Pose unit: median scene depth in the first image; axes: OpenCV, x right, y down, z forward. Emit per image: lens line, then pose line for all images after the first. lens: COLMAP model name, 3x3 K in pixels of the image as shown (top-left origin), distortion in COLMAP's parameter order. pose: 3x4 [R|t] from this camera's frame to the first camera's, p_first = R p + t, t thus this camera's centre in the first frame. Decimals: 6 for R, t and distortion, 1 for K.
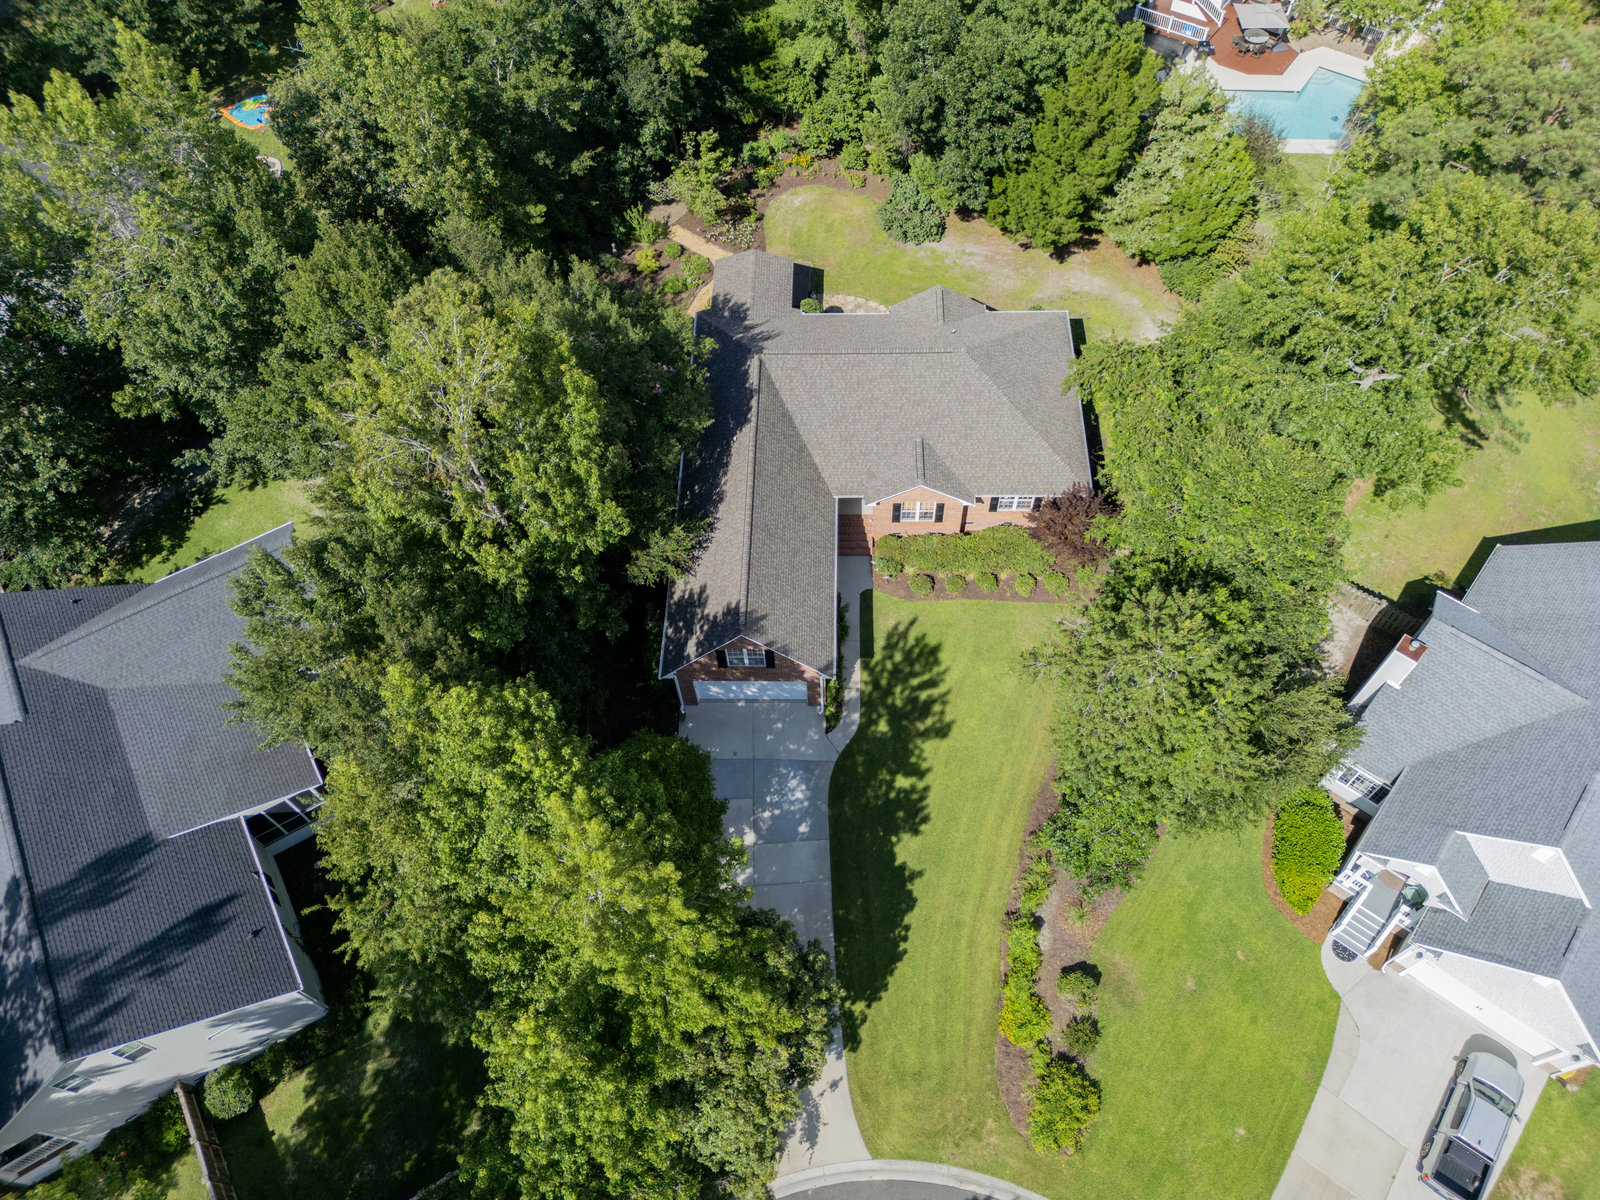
lens RADIAL K [[1143.2, 0, 800.9], [0, 1143.2, 676.2], [0, 0, 1]] dist [0.024446, -0.019559]
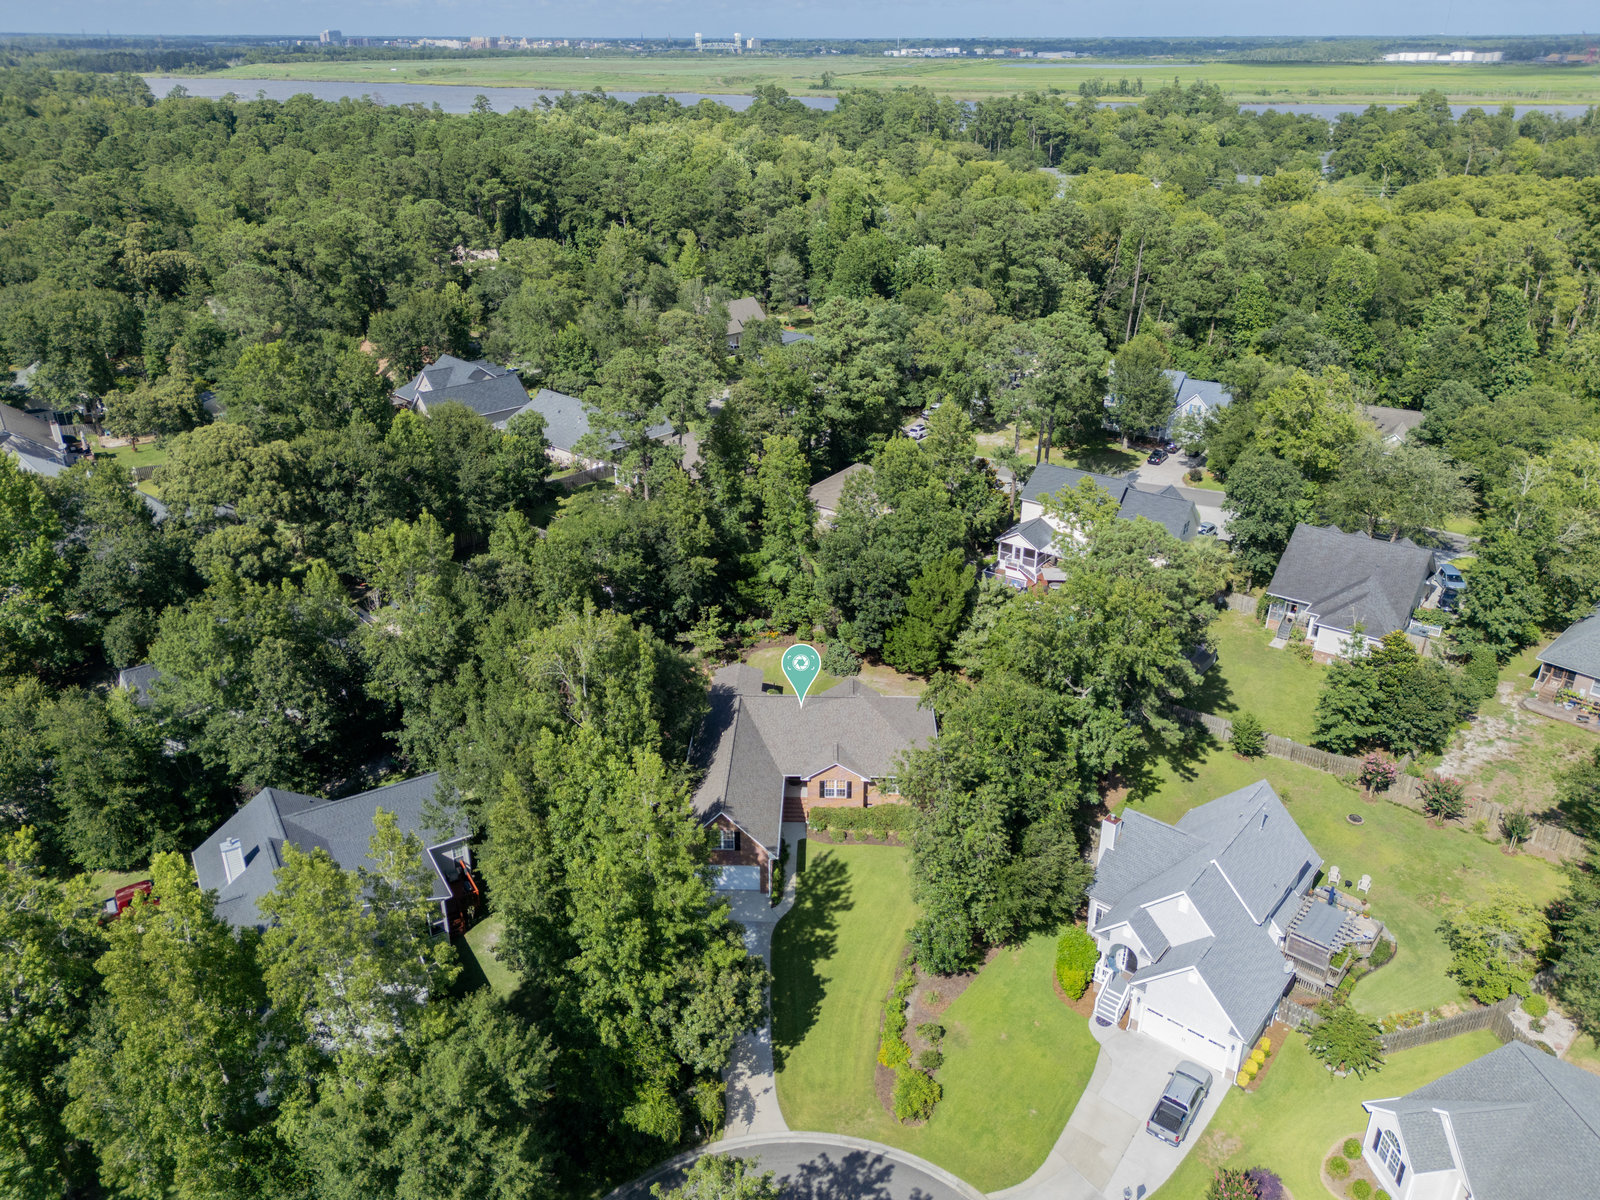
lens RADIAL K [[1143.2, 0, 800.9], [0, 1143.2, 676.2], [0, 0, 1]] dist [0.024446, -0.019559]
pose [[0.999436, 0.031601, 0.011343, 0.033700], [-0.021777, 0.867272, -0.497358, 0.531273], [-0.025554, 0.496831, 0.867471, -0.473204]]
